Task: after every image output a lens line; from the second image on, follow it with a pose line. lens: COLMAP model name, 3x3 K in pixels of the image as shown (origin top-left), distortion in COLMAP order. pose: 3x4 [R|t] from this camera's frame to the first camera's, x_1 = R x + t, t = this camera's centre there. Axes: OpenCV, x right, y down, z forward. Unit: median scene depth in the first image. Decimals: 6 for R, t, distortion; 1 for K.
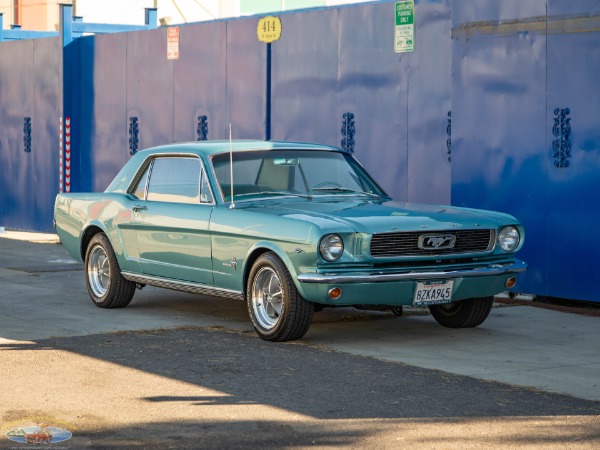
lens RADIAL K [[2082.4, 0, 316.1], [0, 2082.4, 224.7], [0, 0, 1]] dist [0.079020, -0.057134]
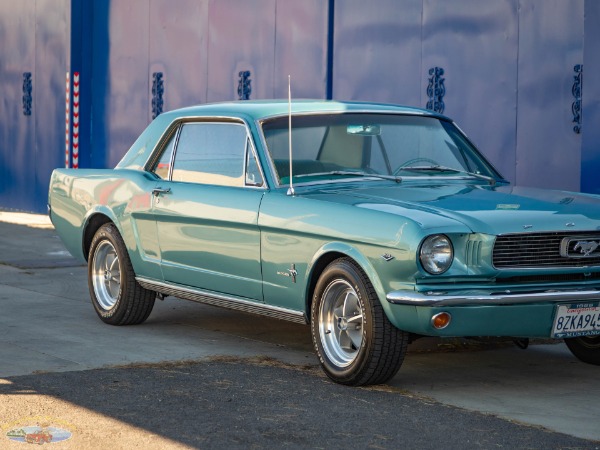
lens RADIAL K [[2082.4, 0, 316.1], [0, 2082.4, 224.7], [0, 0, 1]] dist [0.079020, -0.057134]
pose [[0.999833, 0.012156, -0.013617, -0.021050], [-0.011967, 0.999832, 0.013848, -0.007178], [0.013783, -0.013683, 0.999811, 0.277696]]
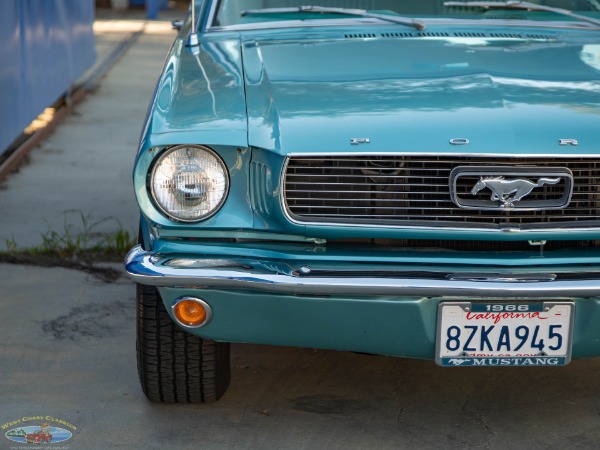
lens RADIAL K [[2082.4, 0, 316.1], [0, 2082.4, 224.7], [0, 0, 1]] dist [0.079020, -0.057134]
pose [[0.872985, 0.101368, -0.477097, 0.175900], [-0.045524, 0.990829, 0.127219, -0.025232], [0.485618, -0.089341, 0.869594, 0.634144]]
